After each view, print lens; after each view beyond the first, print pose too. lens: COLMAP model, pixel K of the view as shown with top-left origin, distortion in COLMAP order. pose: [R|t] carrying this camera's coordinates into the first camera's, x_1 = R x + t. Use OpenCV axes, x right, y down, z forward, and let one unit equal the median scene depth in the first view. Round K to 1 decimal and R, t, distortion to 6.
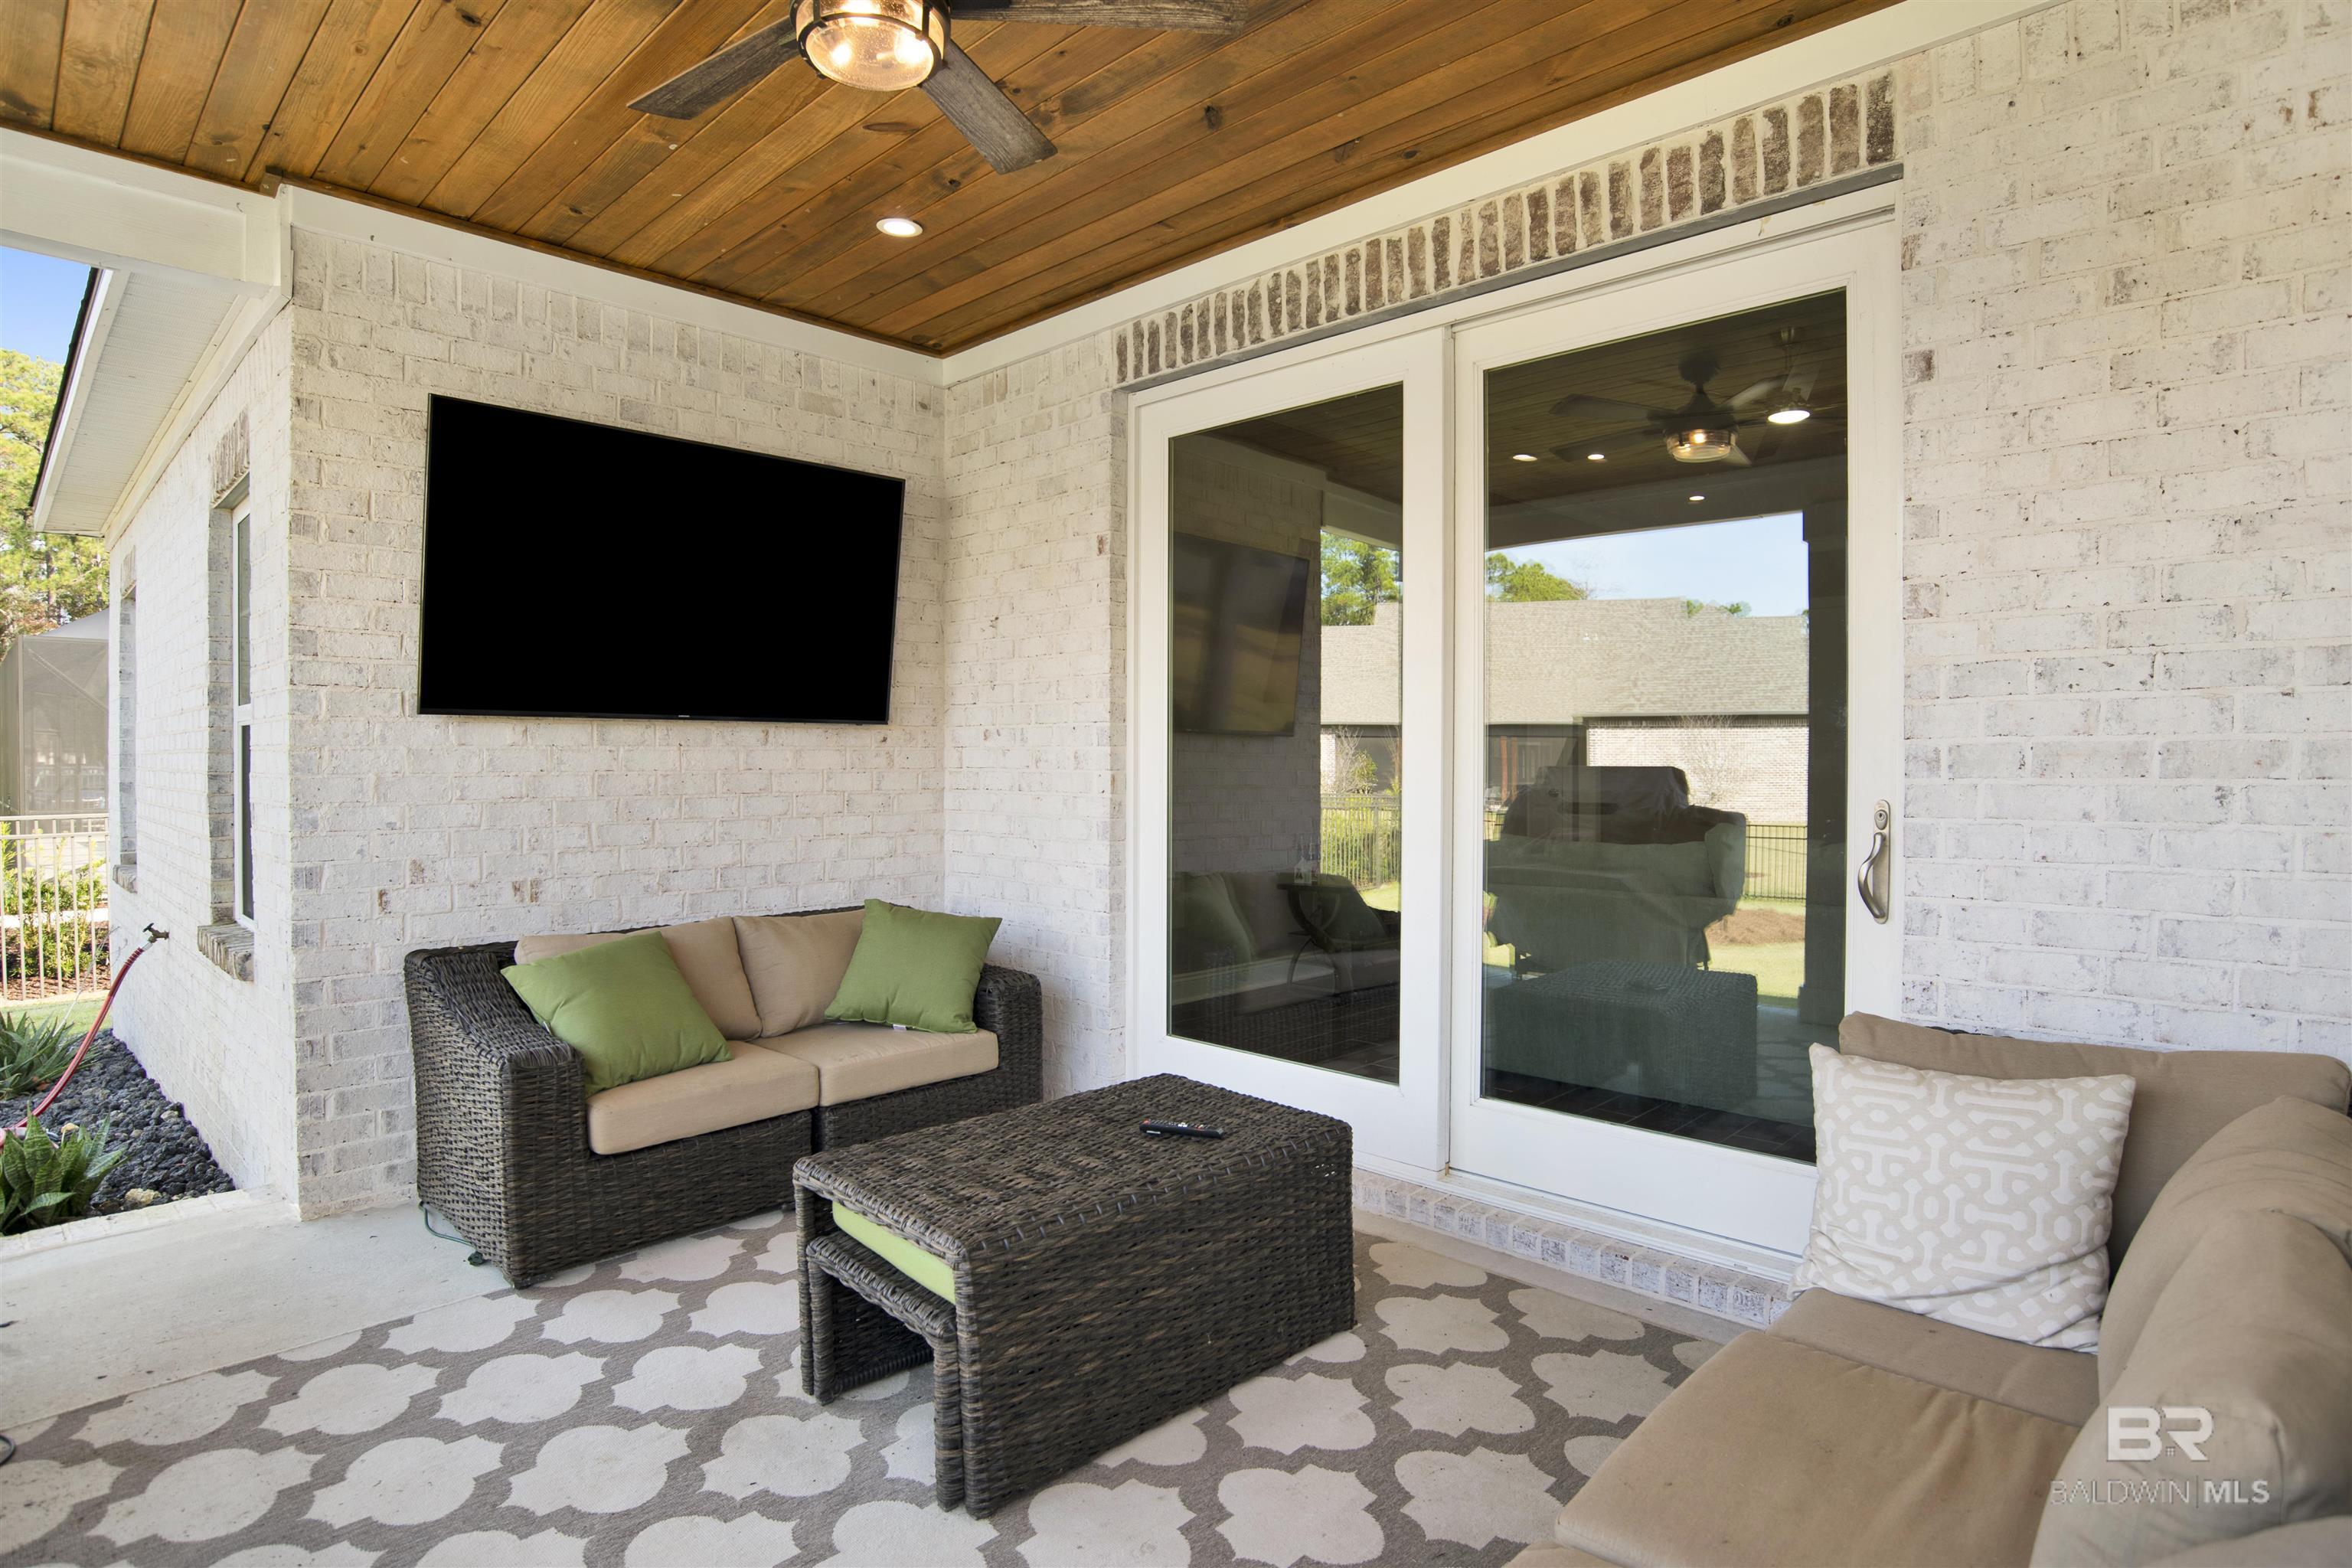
lens RADIAL K [[1245.3, 0, 1192.9], [0, 1245.3, 776.3], [0, 0, 1]] dist [-0.069570, 0.023048]
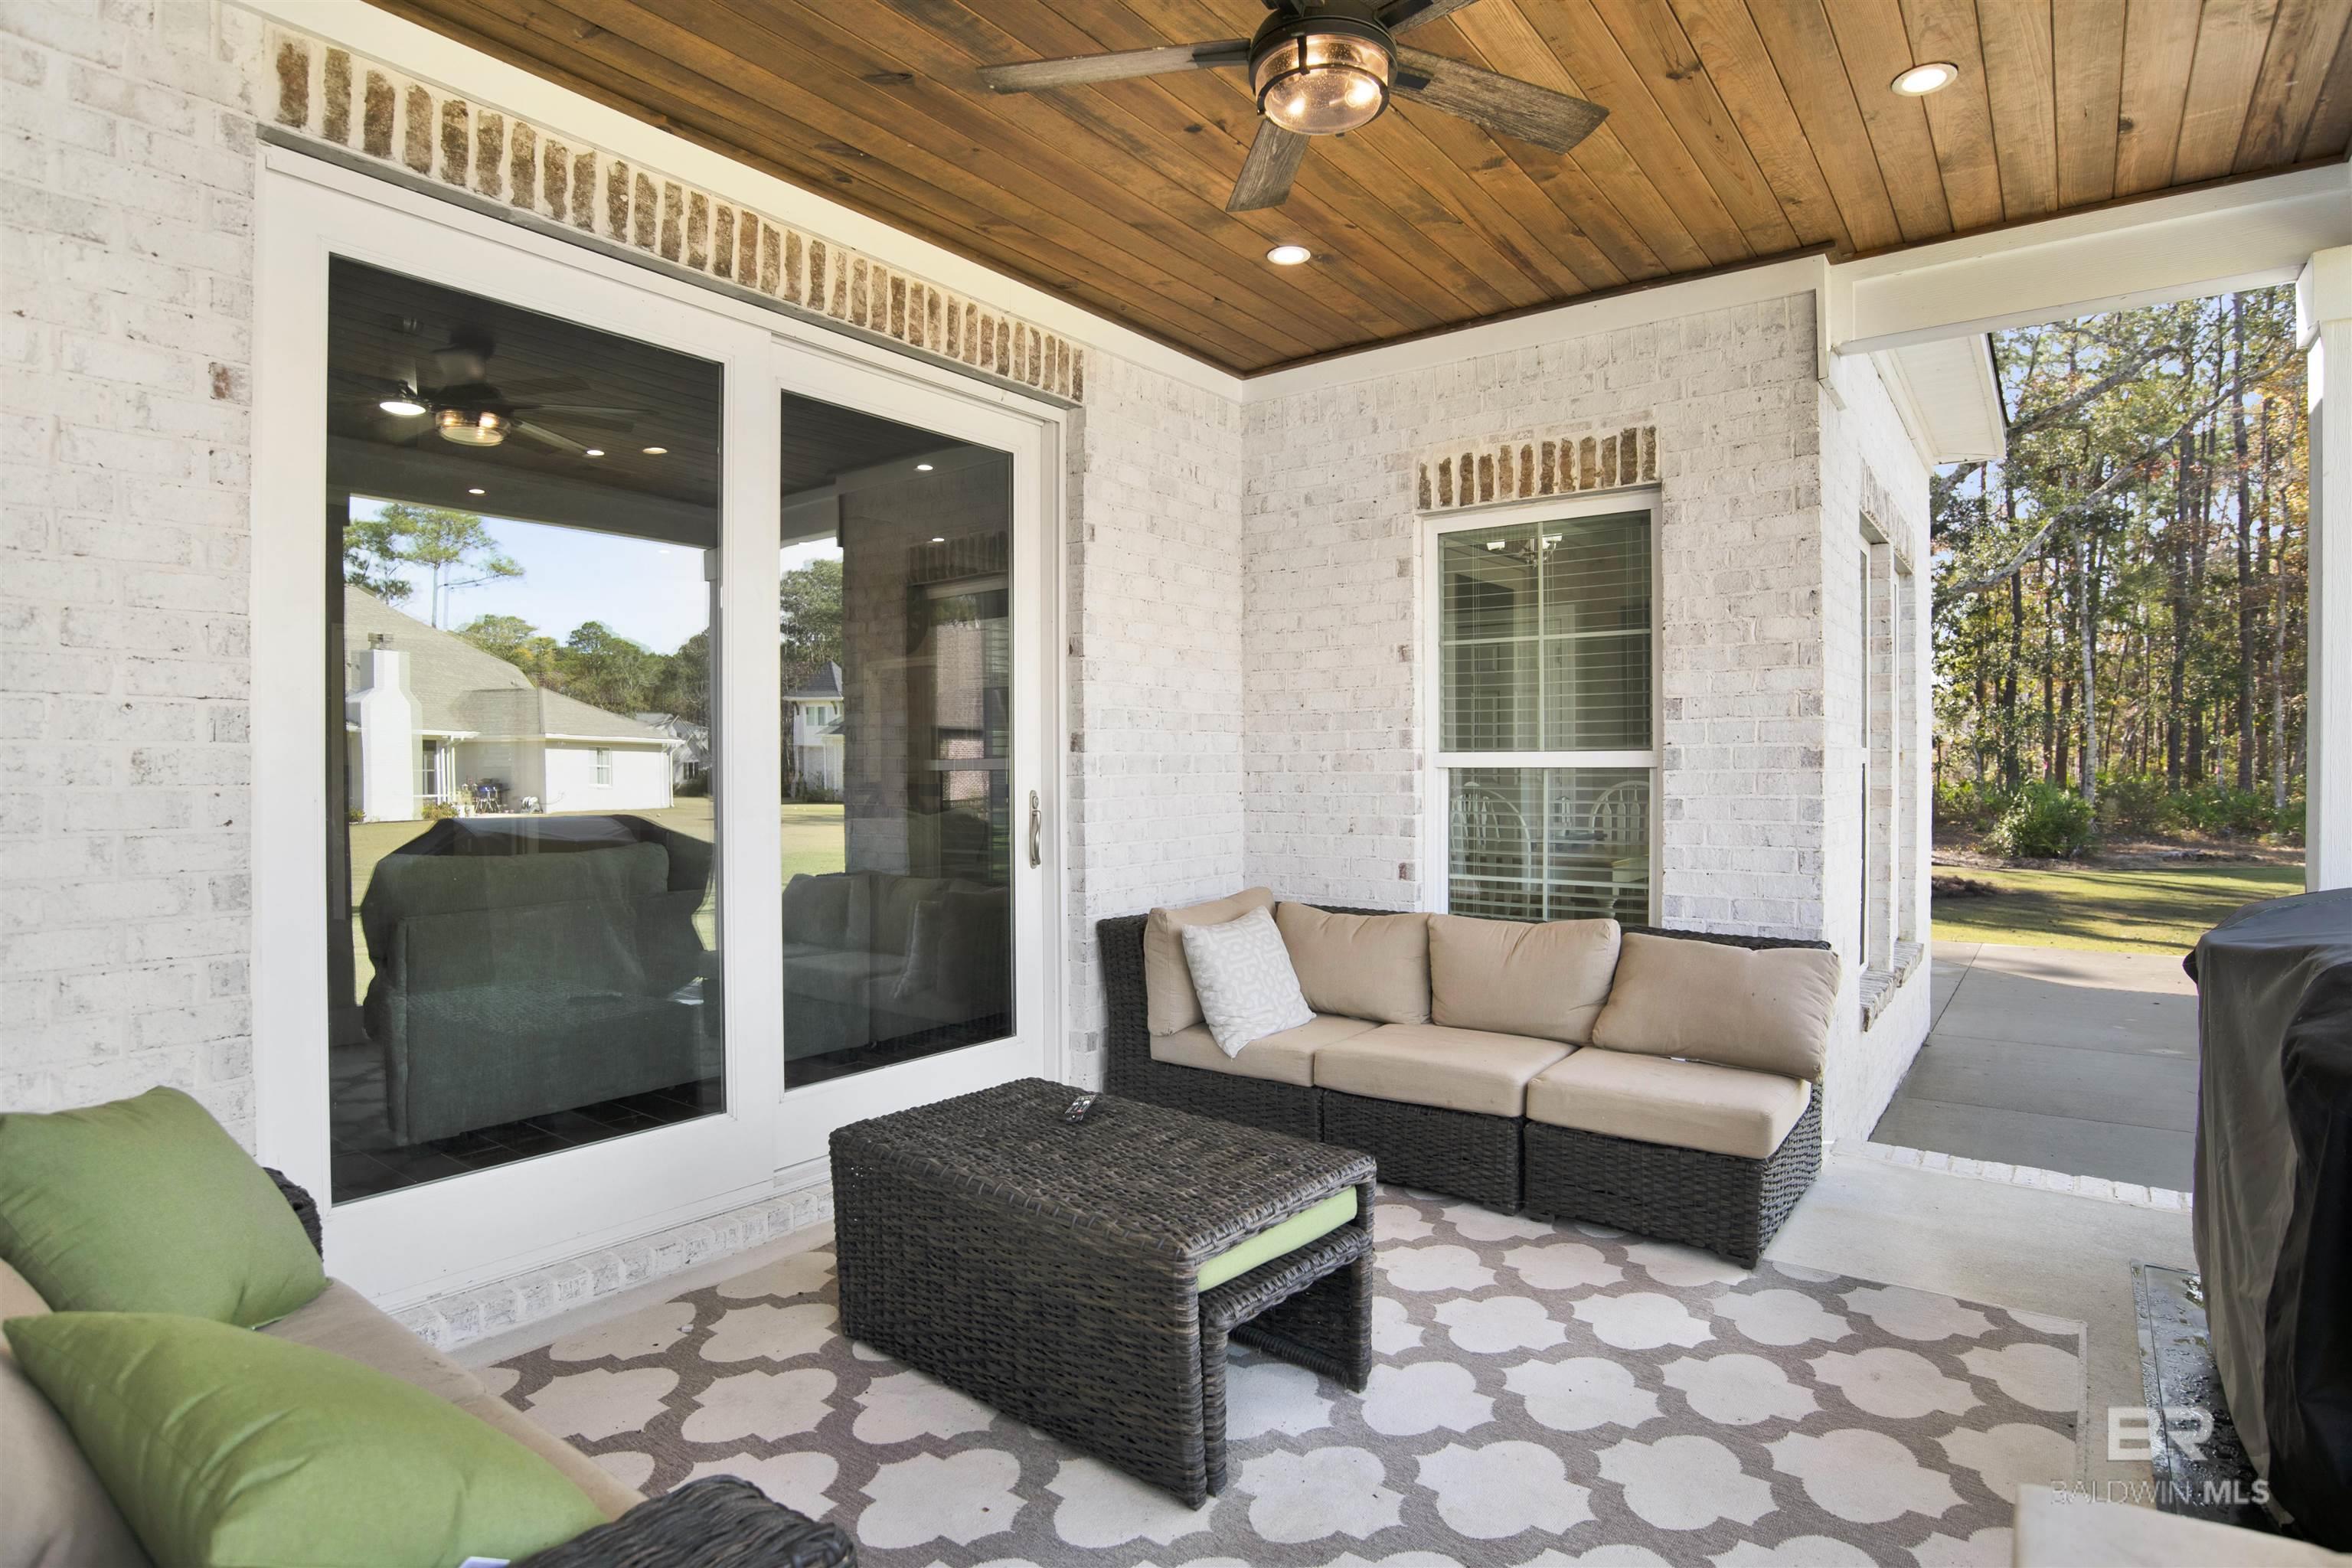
lens RADIAL K [[1245.3, 0, 1192.9], [0, 1245.3, 776.3], [0, 0, 1]] dist [-0.069570, 0.023048]
pose [[-0.136426, -0.010925, 0.990590, -0.862866], [0.012219, 0.999845, 0.012710, -0.013208], [-0.990575, 0.013838, -0.136271, 0.828193]]
